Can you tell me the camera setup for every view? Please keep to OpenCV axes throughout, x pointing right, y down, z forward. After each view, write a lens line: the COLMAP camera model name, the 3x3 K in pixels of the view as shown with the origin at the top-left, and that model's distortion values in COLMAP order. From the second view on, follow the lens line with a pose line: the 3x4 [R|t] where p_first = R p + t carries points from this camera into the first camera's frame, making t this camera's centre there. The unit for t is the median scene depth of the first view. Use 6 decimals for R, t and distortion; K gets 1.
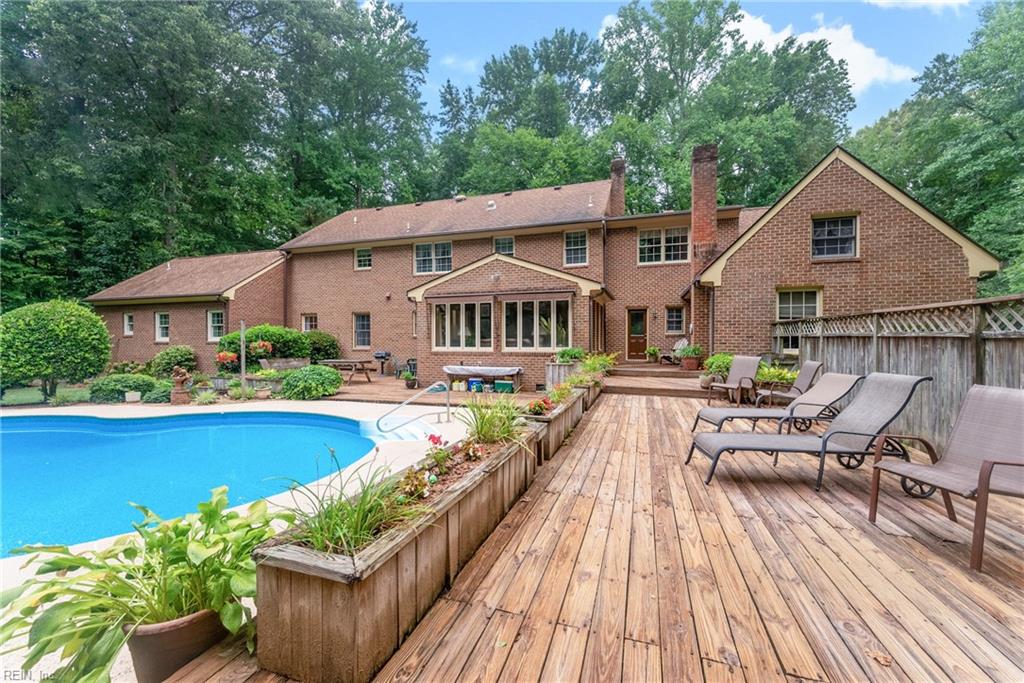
lens RADIAL K [[403.9, 0, 515.6], [0, 403.9, 344.7], [0, 0, 1]] dist [-0.004452, 0.000712]
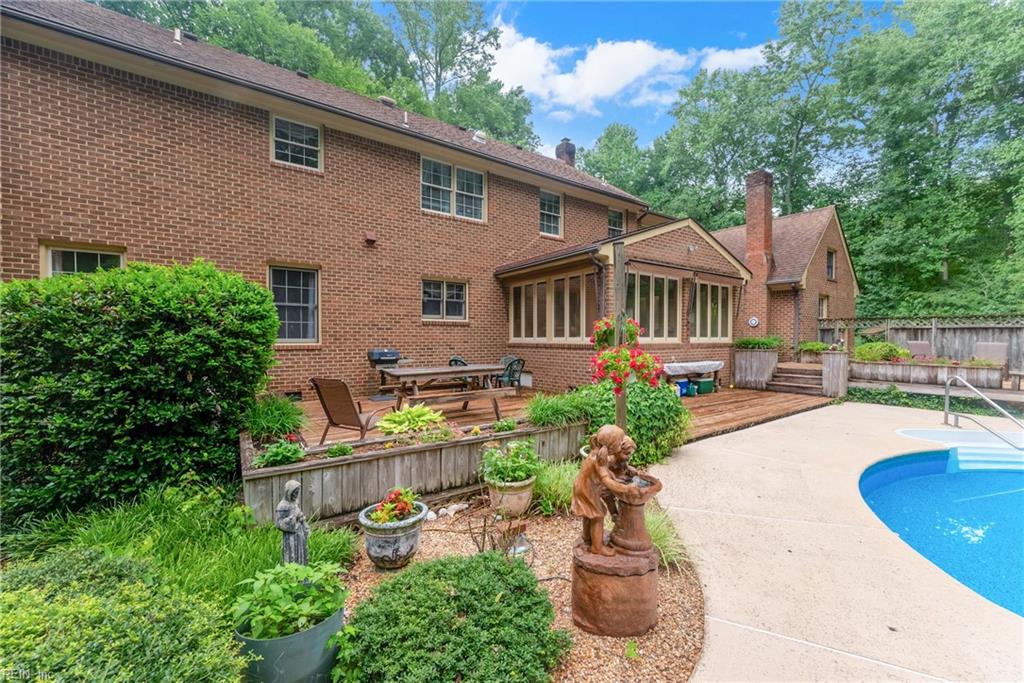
lens RADIAL K [[403.9, 0, 515.6], [0, 403.9, 345.8], [0, 0, 1]] dist [-0.004452, 0.000712]
pose [[0.598677, -0.014910, 0.800852, -0.869202], [0.007126, 0.999886, 0.013288, 0.009786], [-0.800959, -0.002248, 0.598715, 0.785642]]
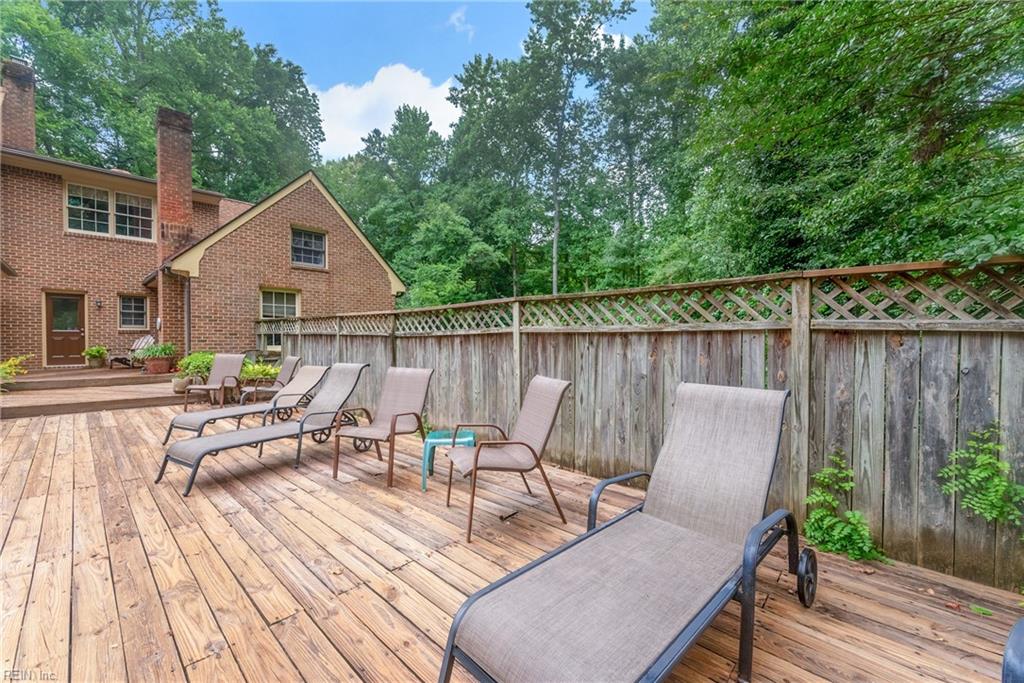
lens RADIAL K [[403.9, 0, 514.2], [0, 403.9, 345.6], [0, 0, 1]] dist [-0.004452, 0.000712]
pose [[0.423287, -0.015655, 0.905860, -0.007414], [0.008069, 0.999876, 0.013510, 0.000314], [-0.905960, 0.001591, 0.423361, -0.014212]]
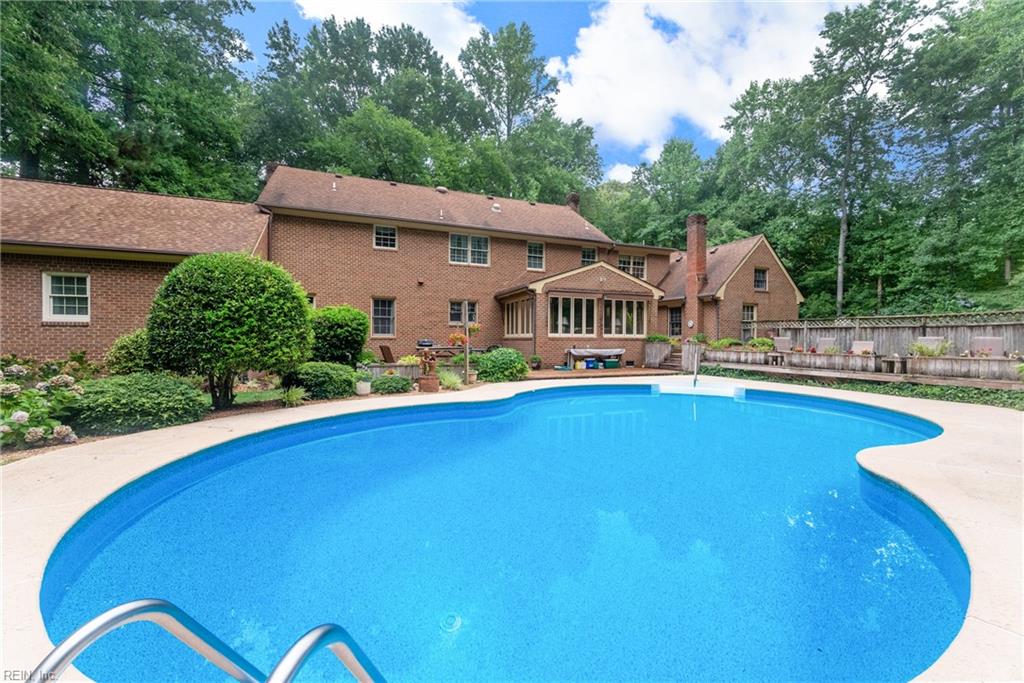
lens RADIAL K [[403.9, 0, 514.4], [0, 403.9, 344.6], [0, 0, 1]] dist [-0.004452, 0.000712]
pose [[0.773865, -0.002751, 0.633345, -1.062612], [0.000872, 0.999994, 0.003279, 0.035396], [-0.633350, -0.001986, 0.773863, 0.174135]]
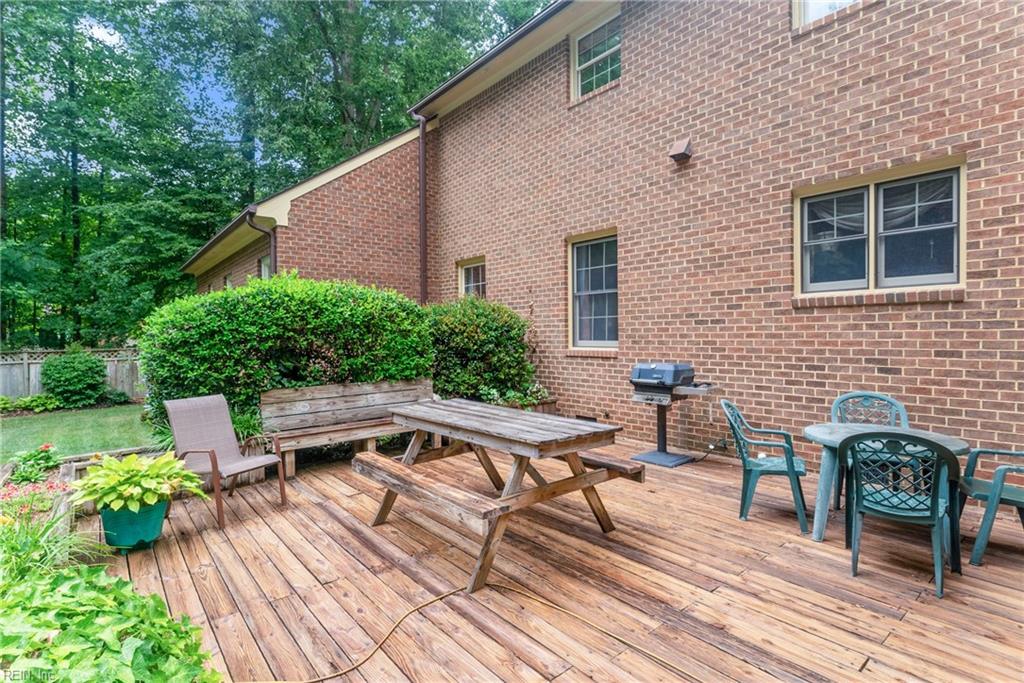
lens RADIAL K [[504.2, 0, 514.1], [0, 504.2, 343.3], [0, 0, 1]] dist [-0.001583, -0.000049]
pose [[0.842342, 0.001122, -0.538942, -0.325420], [0.003798, 0.999961, 0.008019, 0.001728], [0.538930, -0.008801, 0.842305, 0.936580]]
